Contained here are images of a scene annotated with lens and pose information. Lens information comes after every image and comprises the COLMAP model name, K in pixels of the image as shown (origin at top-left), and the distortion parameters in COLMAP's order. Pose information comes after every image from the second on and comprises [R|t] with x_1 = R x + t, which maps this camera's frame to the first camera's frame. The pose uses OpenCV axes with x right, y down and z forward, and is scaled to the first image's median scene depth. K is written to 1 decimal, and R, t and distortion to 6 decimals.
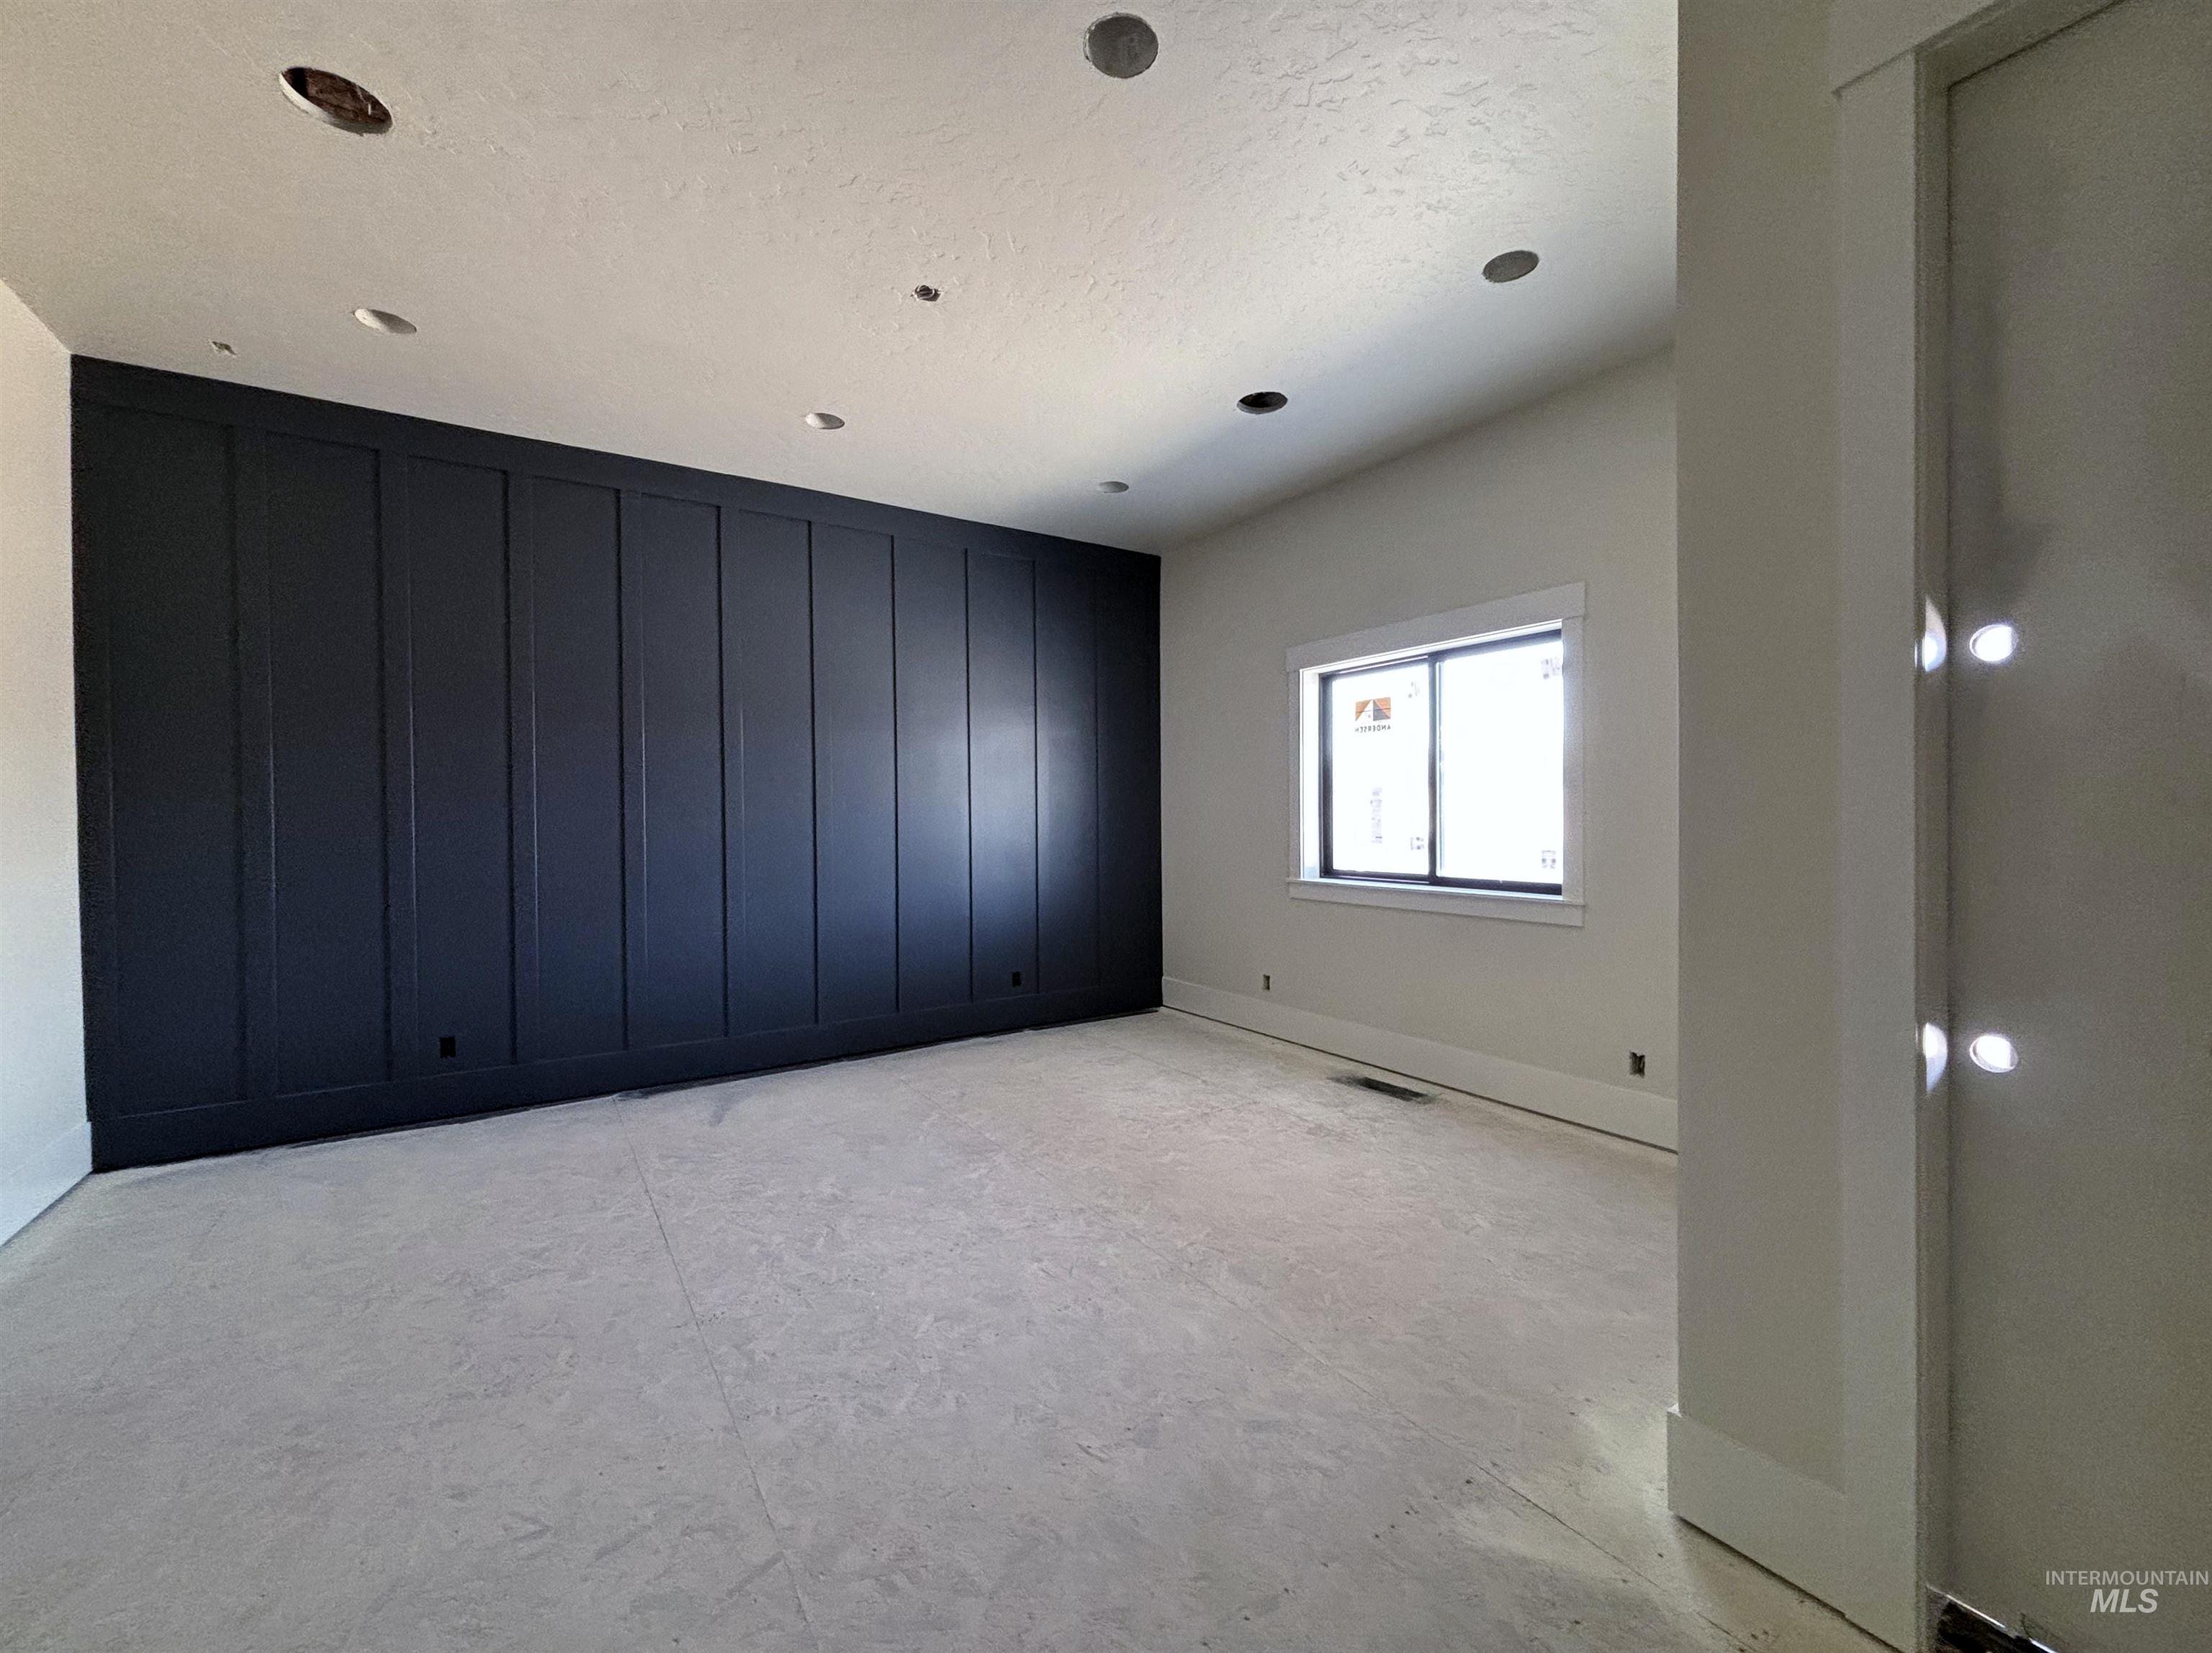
lens RADIAL K [[915.0, 0, 1103.5], [0, 915.0, 827.1], [0, 0, 1]] dist [0.018057, -0.002811]
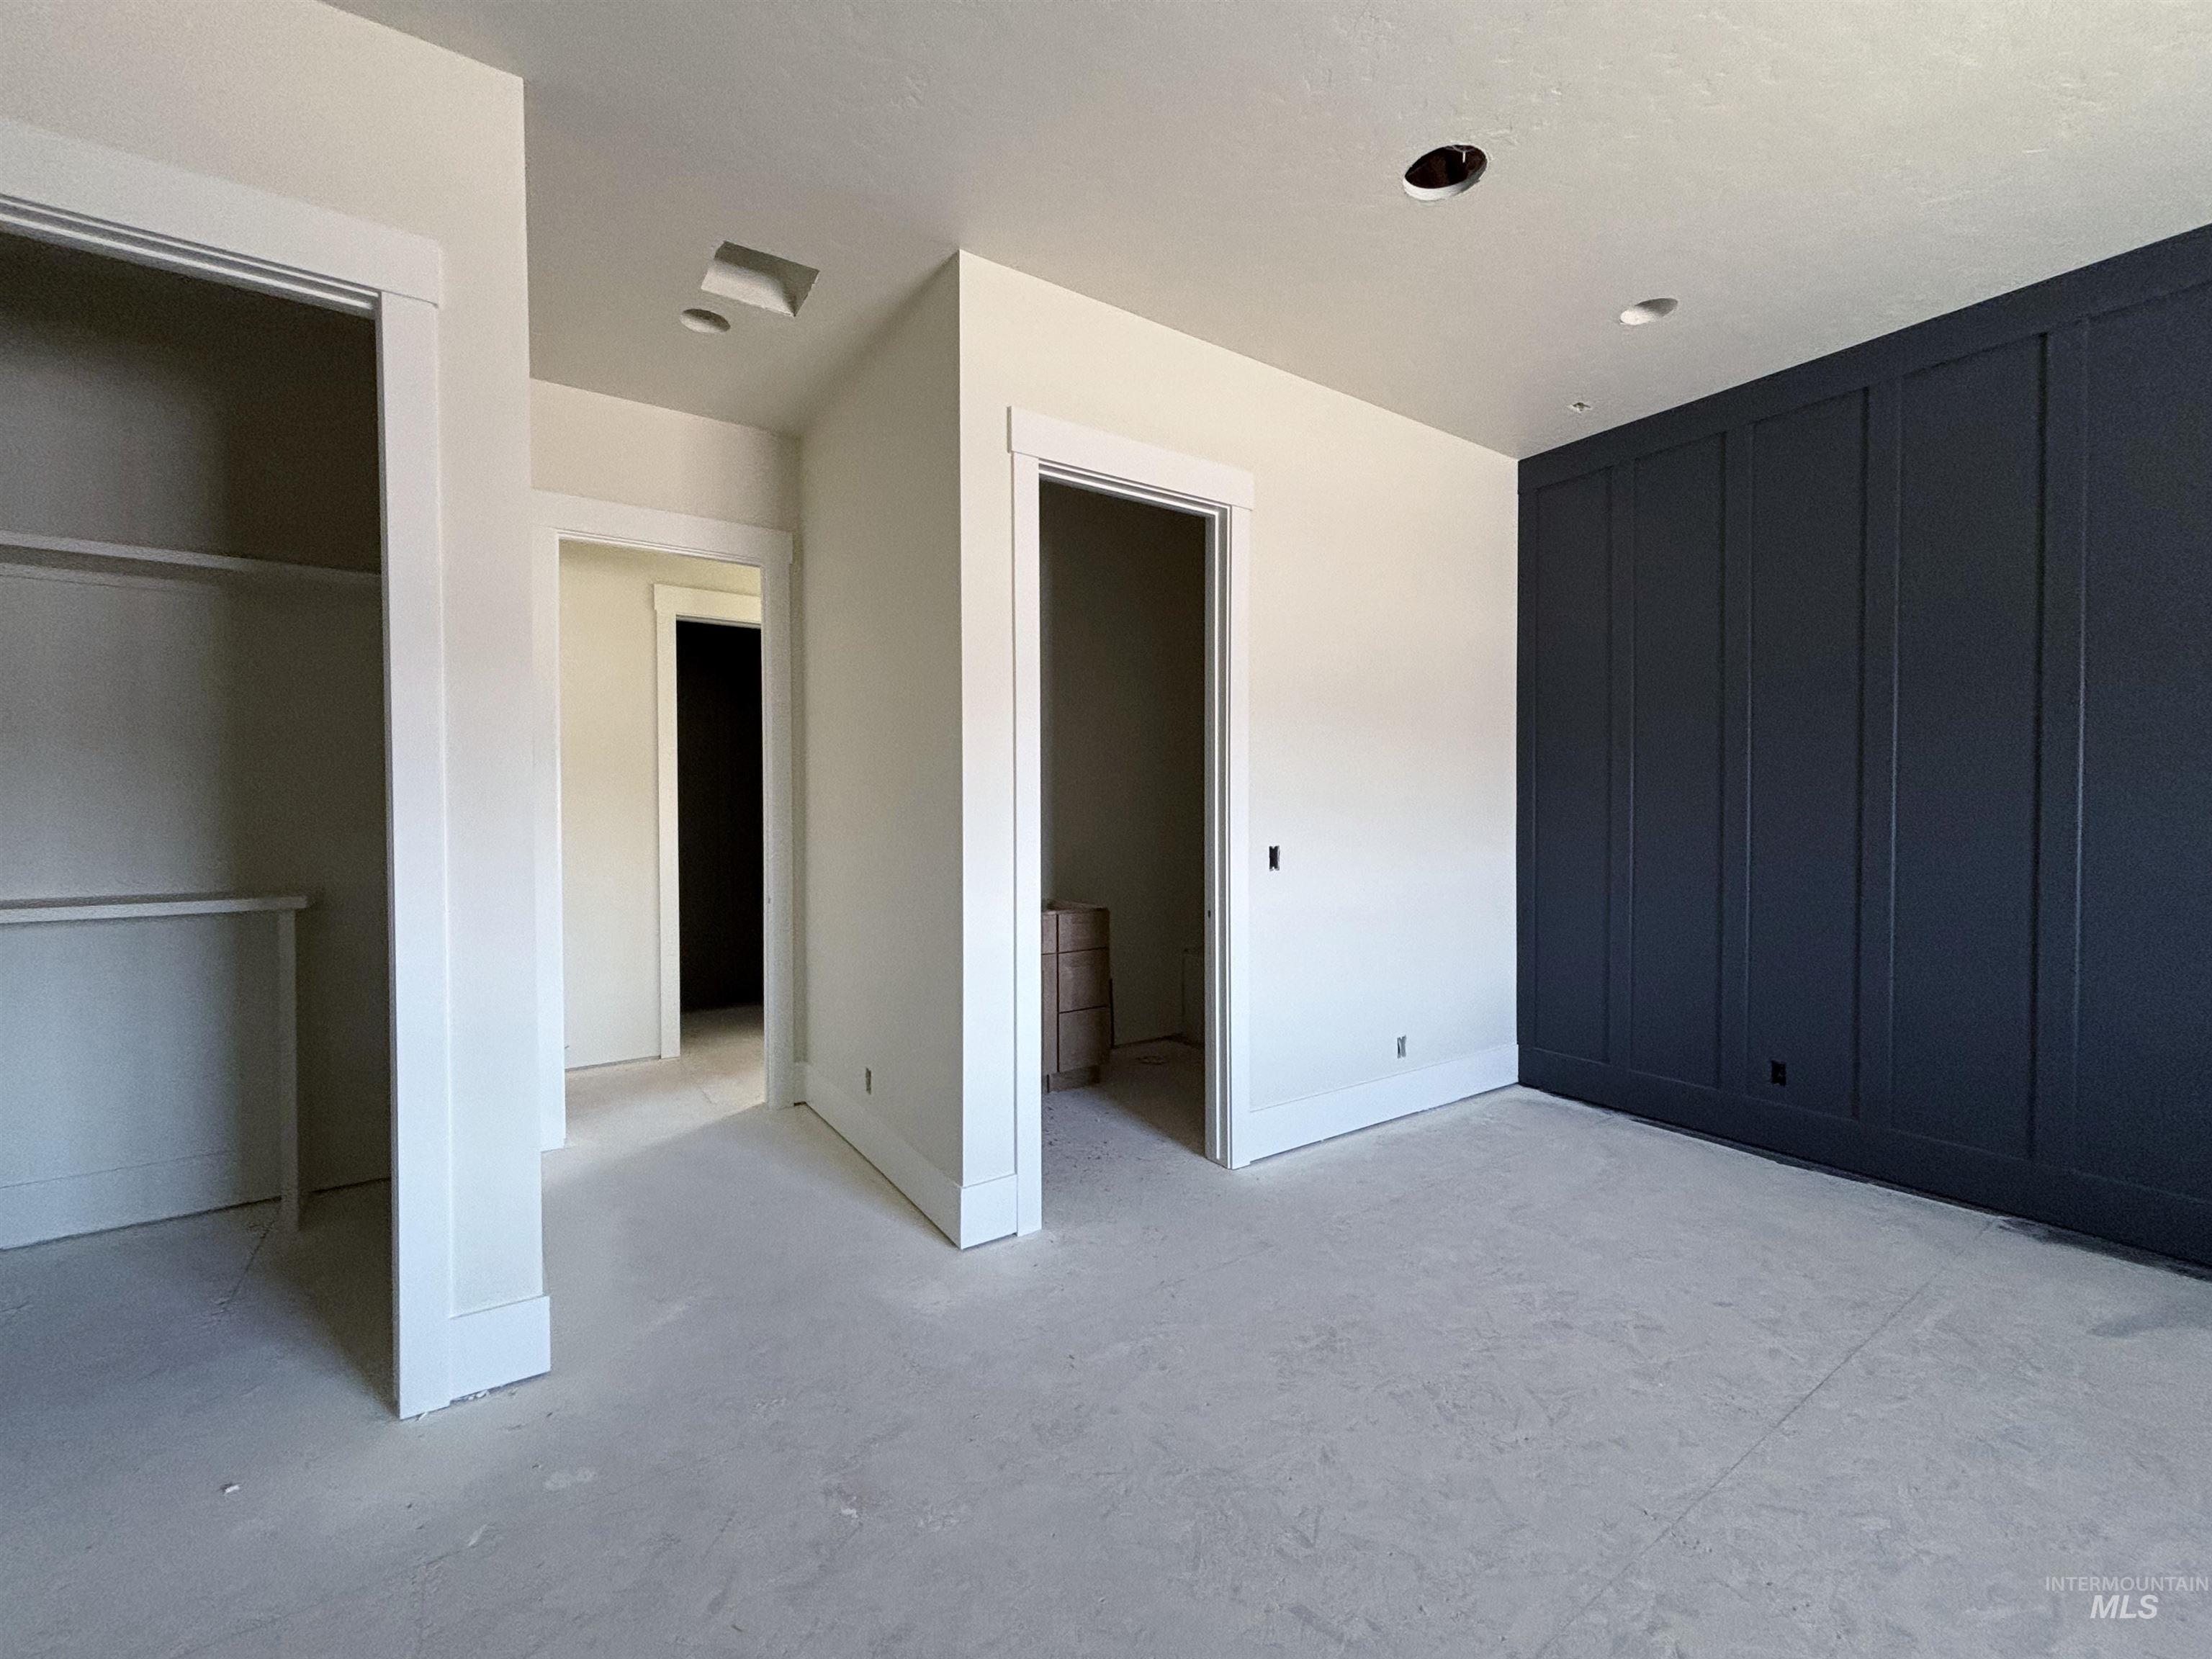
lens RADIAL K [[914.9, 0, 1101.7], [0, 914.9, 821.2], [0, 0, 1]] dist [0.018057, -0.002811]
pose [[0.012121, 0.018987, -0.999746, 0.180896], [-0.006471, 0.999800, 0.018909, -0.017734], [0.999906, 0.006240, 0.012242, 0.367949]]
